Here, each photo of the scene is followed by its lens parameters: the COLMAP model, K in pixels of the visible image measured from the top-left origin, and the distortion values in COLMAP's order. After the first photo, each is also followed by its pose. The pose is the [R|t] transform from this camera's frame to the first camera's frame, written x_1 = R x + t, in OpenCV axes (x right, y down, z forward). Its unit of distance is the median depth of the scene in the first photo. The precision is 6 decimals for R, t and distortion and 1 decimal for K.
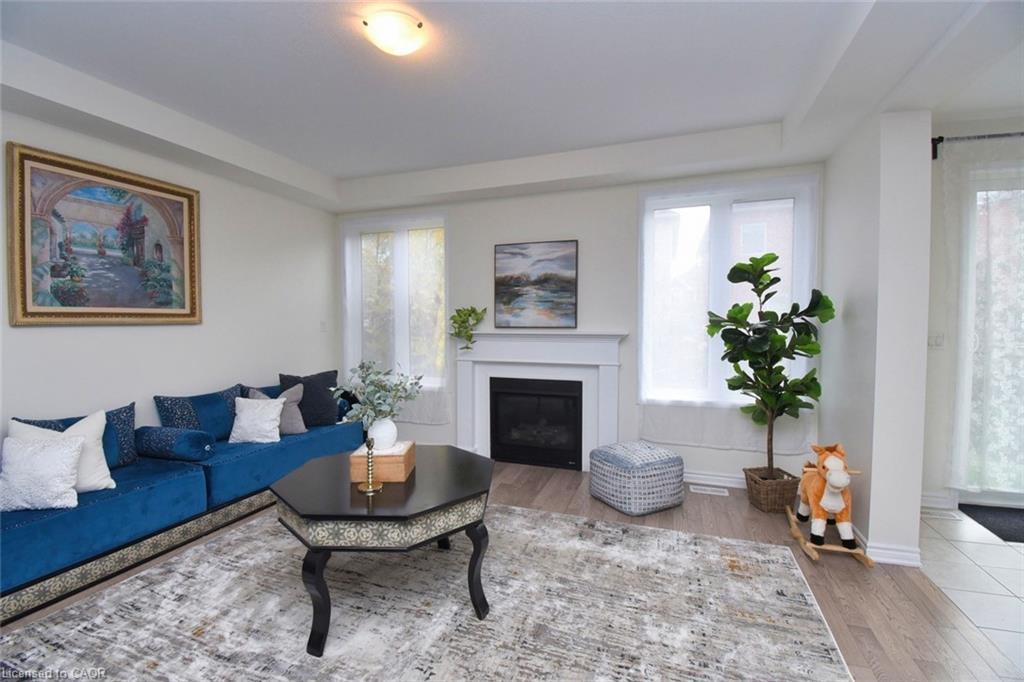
lens RADIAL K [[450.7, 0, 507.9], [0, 450.7, 339.9], [0, 0, 1]] dist [0.011264, -0.019595]
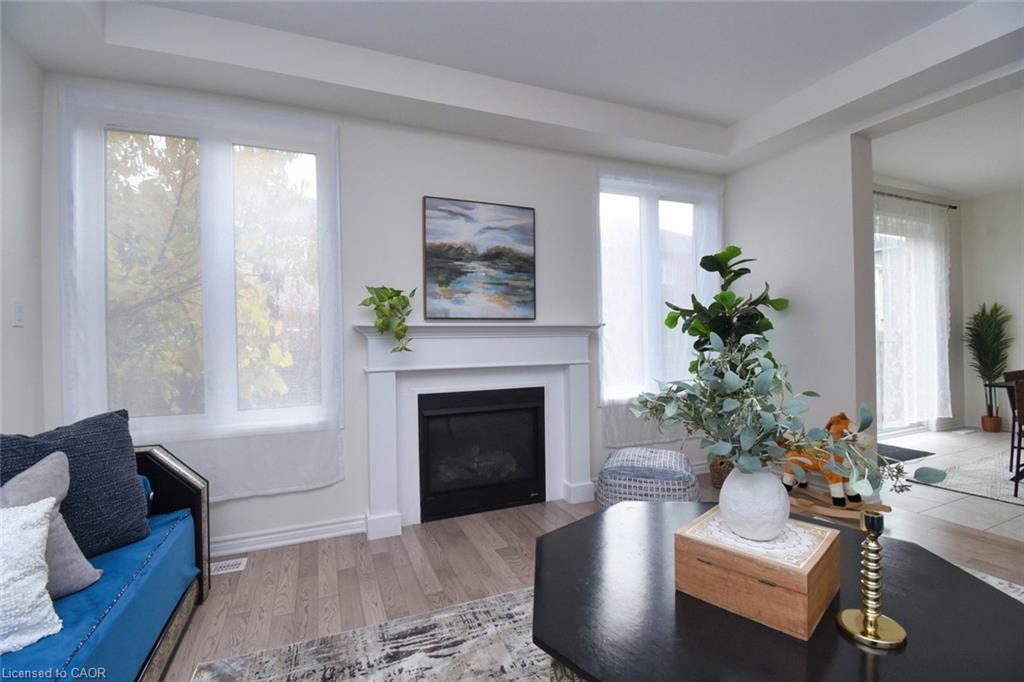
lens RADIAL K [[450.7, 0, 509.1], [0, 450.7, 338.6], [0, 0, 1]] dist [0.011264, -0.019595]
pose [[0.734376, -0.010353, 0.678664, -0.467297], [0.040500, 0.998770, -0.028588, 0.030700], [-0.677533, 0.048480, 0.733893, 0.511217]]
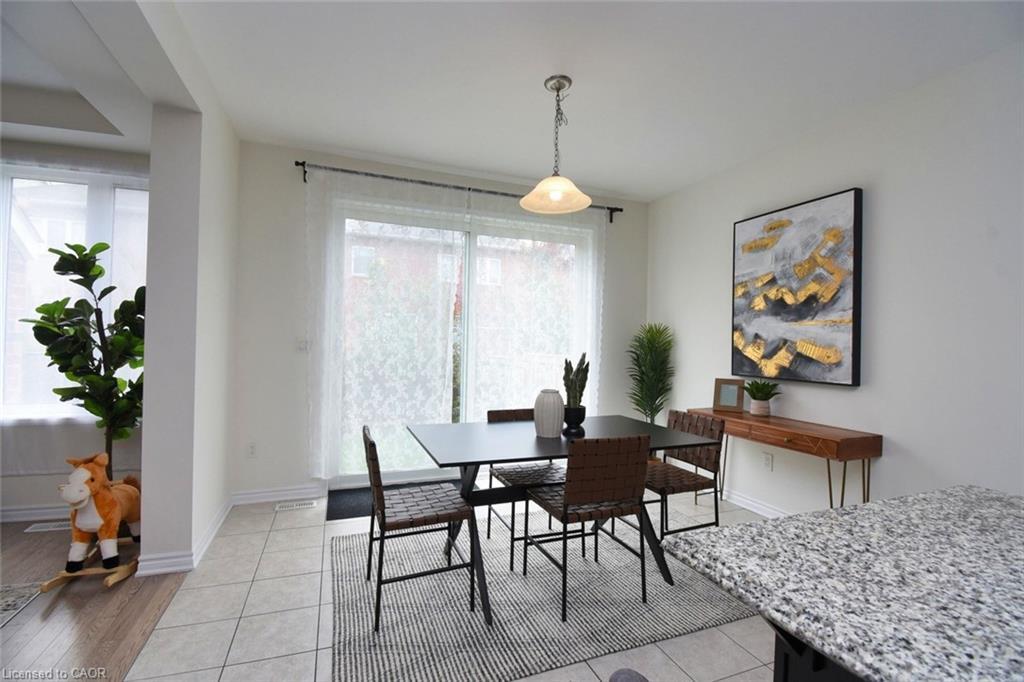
lens RADIAL K [[450.7, 0, 506.3], [0, 450.7, 341.4], [0, 0, 1]] dist [0.011264, -0.019595]
pose [[0.760198, 0.021882, 0.649323, 0.537838], [0.001900, 0.999353, -0.035903, 0.029677], [-0.649689, 0.028527, 0.759665, -0.148910]]
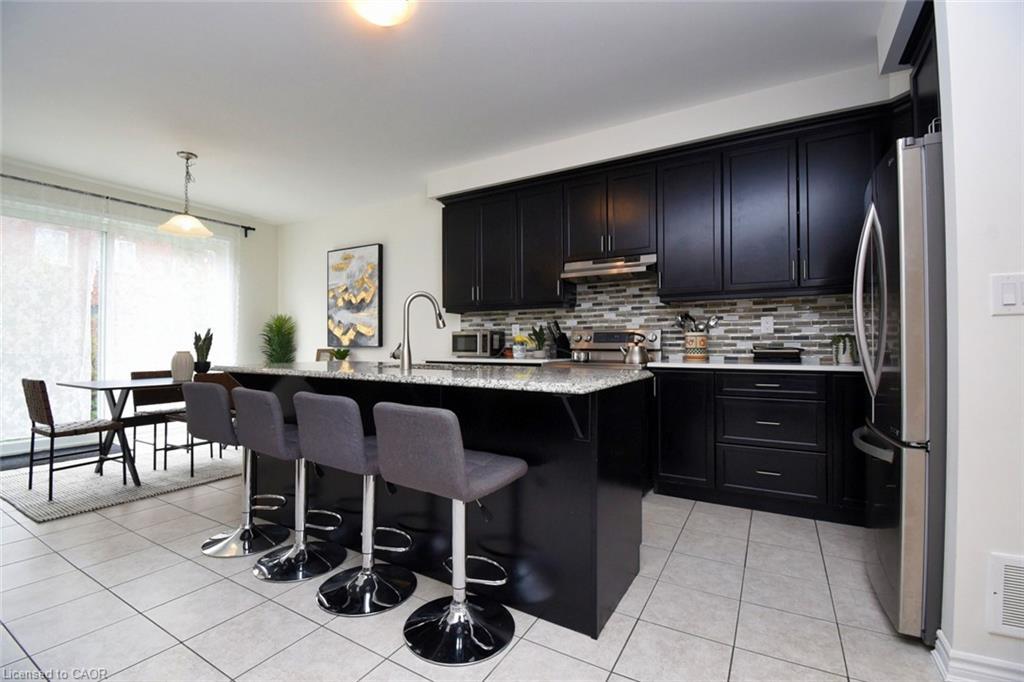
lens RADIAL K [[450.7, 0, 506.6], [0, 450.7, 340.7], [0, 0, 1]] dist [0.011264, -0.019595]
pose [[0.186874, 0.015009, 0.982269, 0.120650], [0.036524, 0.999086, -0.022214, 0.106315], [-0.981705, 0.040027, 0.186155, -0.629339]]
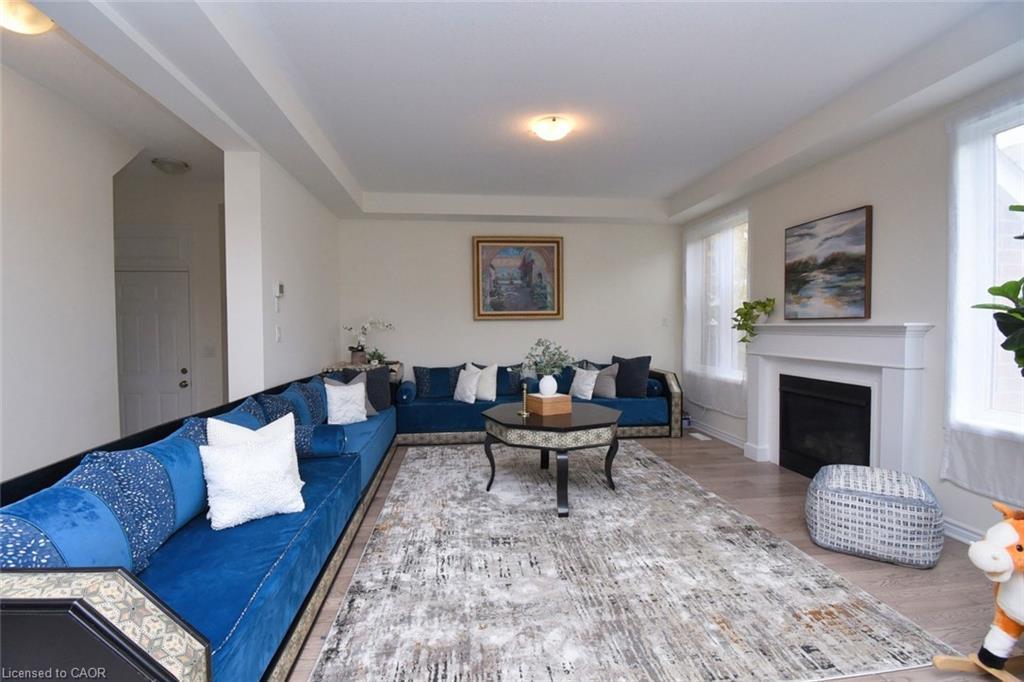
lens RADIAL K [[450.7, 0, 503.9], [0, 450.7, 339.8], [0, 0, 1]] dist [0.011264, -0.019595]
pose [[0.438916, 0.023991, -0.898208, 0.647669], [-0.027309, 0.999538, 0.013353, 0.019602], [0.898113, 0.018668, 0.439369, 0.108015]]
